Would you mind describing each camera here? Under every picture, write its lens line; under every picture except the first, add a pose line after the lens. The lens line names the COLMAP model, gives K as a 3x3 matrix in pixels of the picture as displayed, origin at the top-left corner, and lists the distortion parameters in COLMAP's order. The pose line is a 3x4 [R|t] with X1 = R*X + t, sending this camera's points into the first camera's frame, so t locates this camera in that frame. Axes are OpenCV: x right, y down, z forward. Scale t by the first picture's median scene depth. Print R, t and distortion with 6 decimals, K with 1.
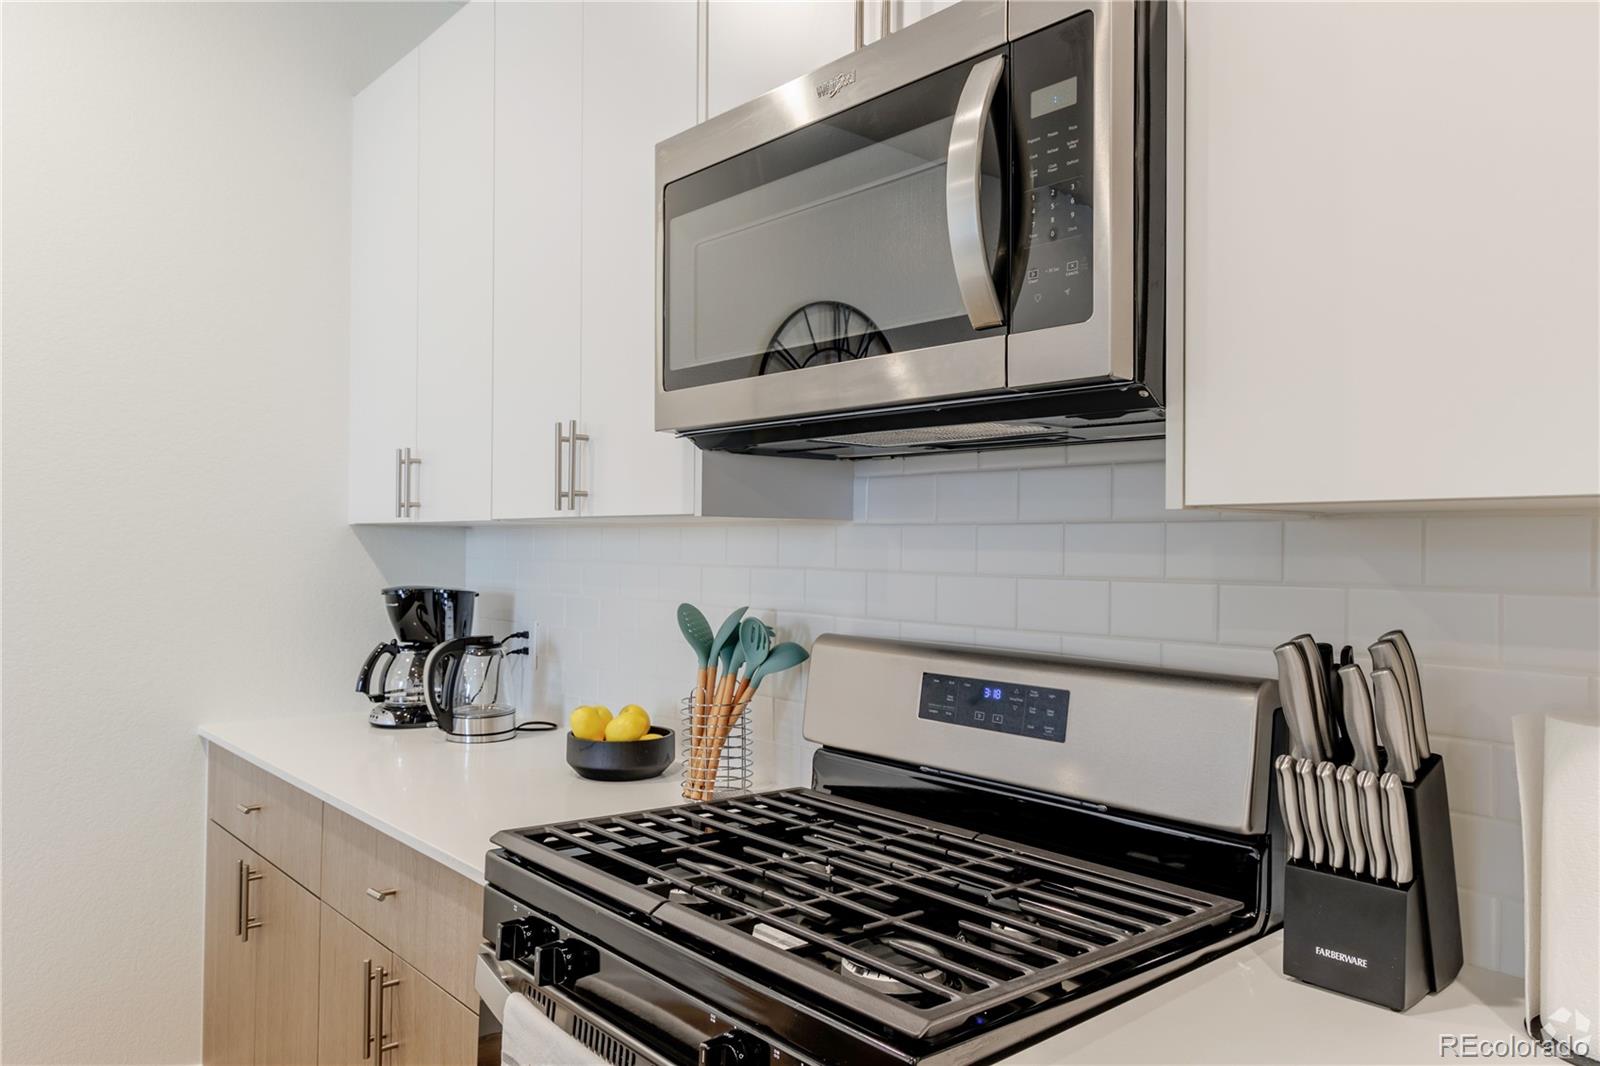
lens RADIAL K [[1072.6, 0, 799.6], [0, 1072.6, 535.3], [0, 0, 1]] dist [0.006190, 0.000387]
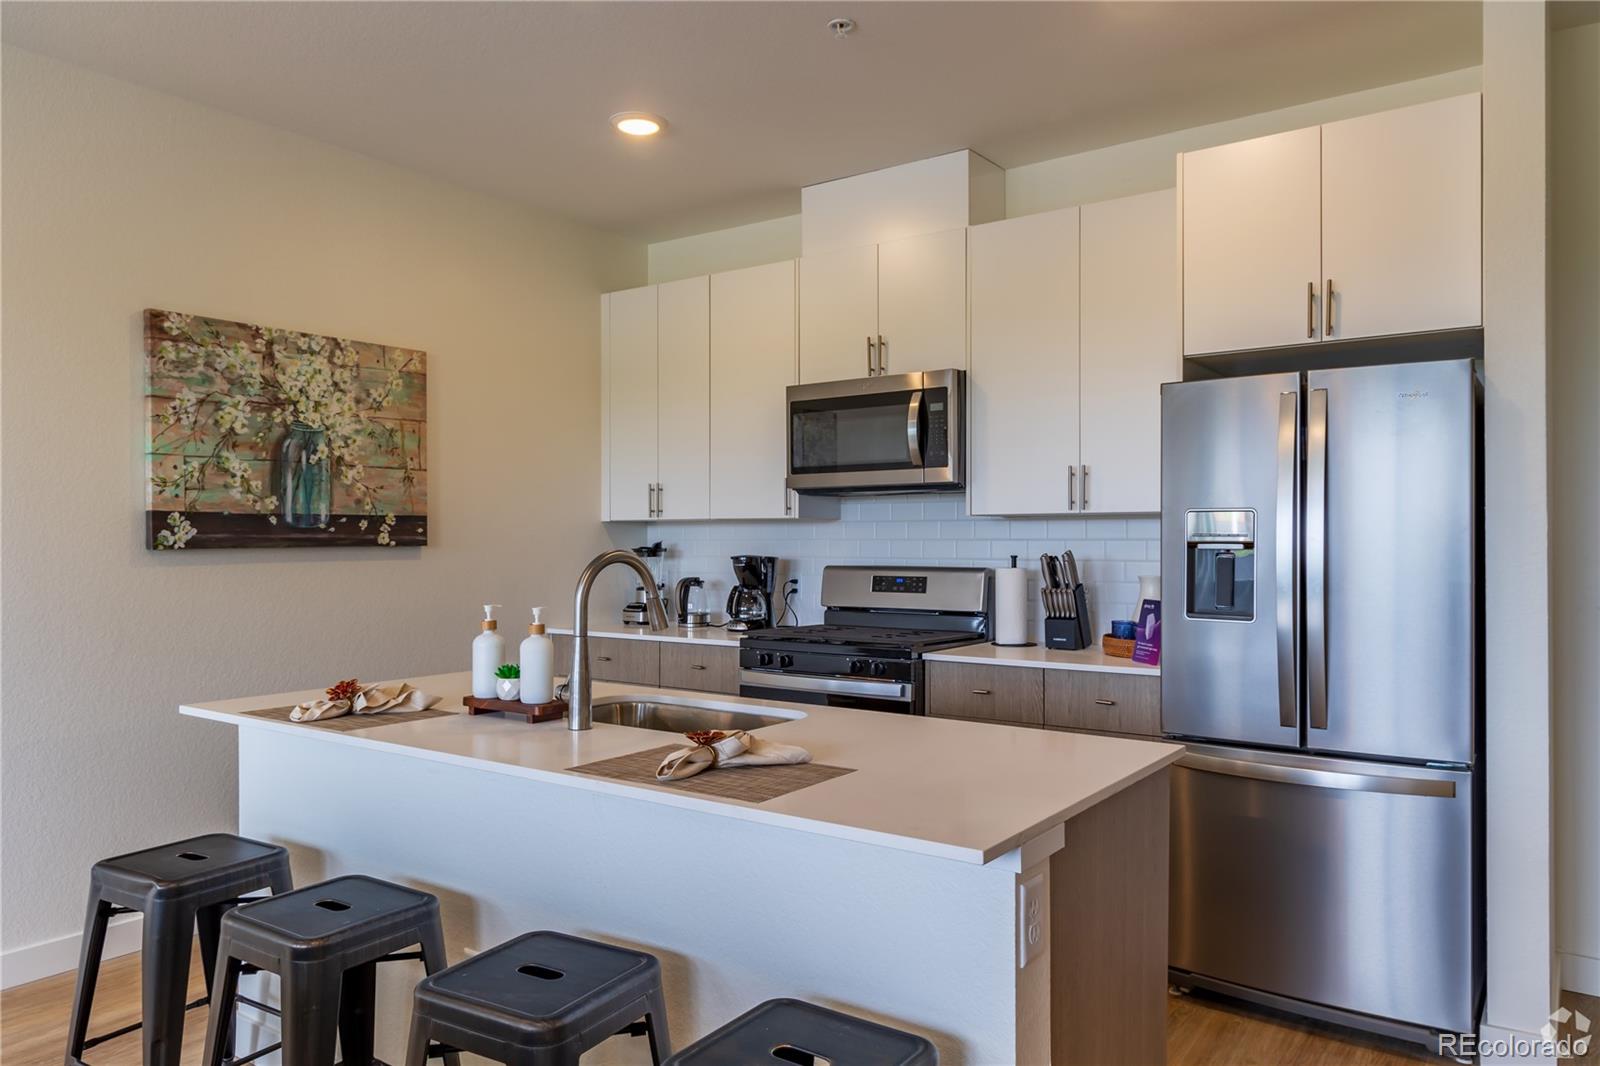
lens RADIAL K [[1072.6, 0, 798.8], [0, 1072.6, 534.6], [0, 0, 1]] dist [0.006190, 0.000387]
pose [[0.966783, 0.007608, 0.255486, -0.918277], [-0.001697, 0.999726, -0.023351, 0.101717], [-0.255593, 0.022142, 0.966531, -1.935690]]
